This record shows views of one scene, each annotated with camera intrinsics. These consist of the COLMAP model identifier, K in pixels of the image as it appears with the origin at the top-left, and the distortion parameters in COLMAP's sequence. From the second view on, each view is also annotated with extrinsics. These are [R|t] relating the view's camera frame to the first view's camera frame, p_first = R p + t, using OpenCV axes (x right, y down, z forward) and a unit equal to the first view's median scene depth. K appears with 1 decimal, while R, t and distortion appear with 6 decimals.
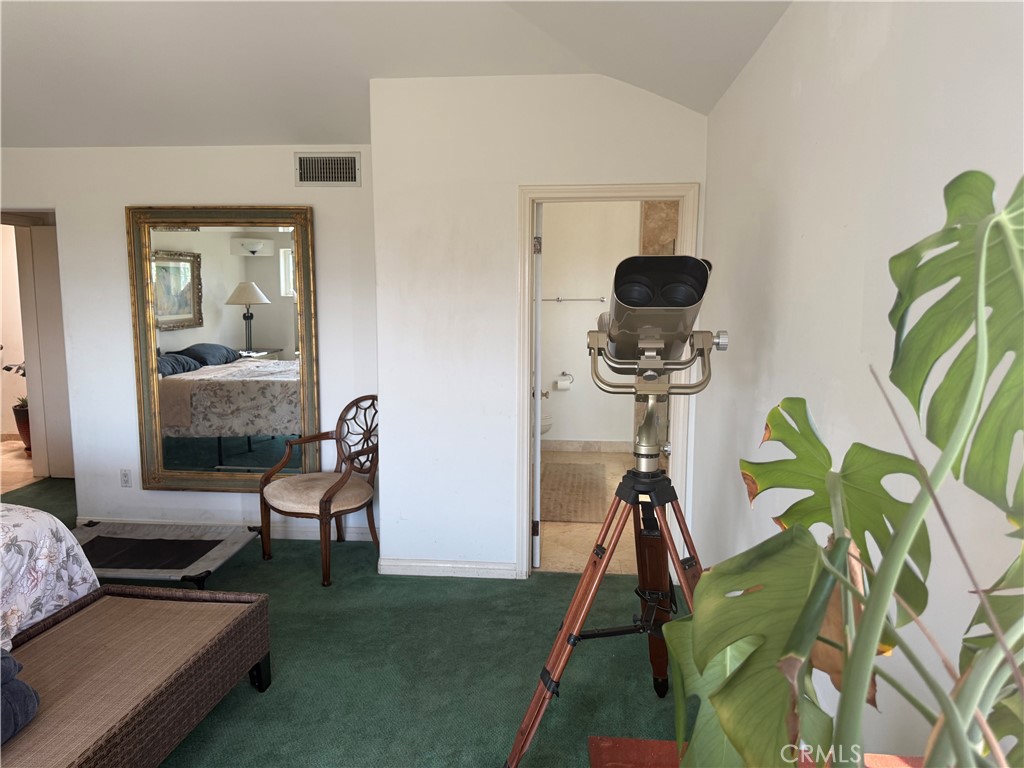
lens RADIAL K [[724.7, 0, 512.9], [0, 724.7, 384.2], [0, 0, 1]] dist [-0.004860, 0.001753]
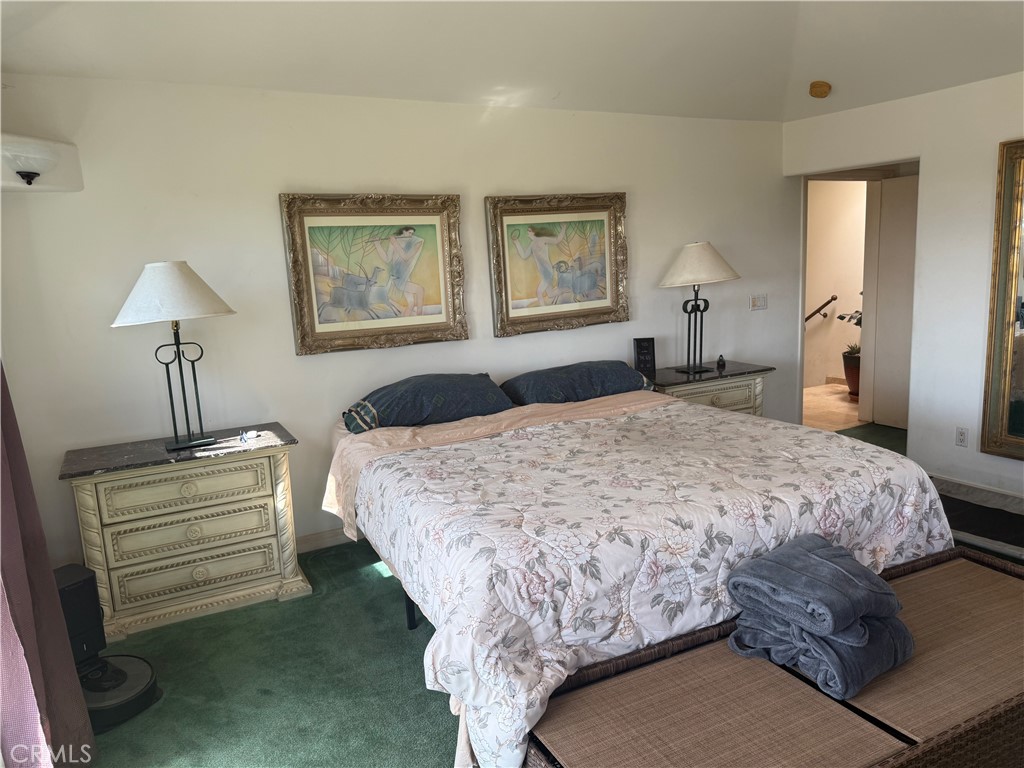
lens RADIAL K [[724.7, 0, 512.7], [0, 724.7, 385.4], [0, 0, 1]] dist [-0.004860, 0.001753]
pose [[0.553294, 0.107445, -0.826028, -0.126279], [-0.052408, 0.994172, 0.094212, 0.006170], [0.831336, -0.008836, 0.555700, -0.024246]]
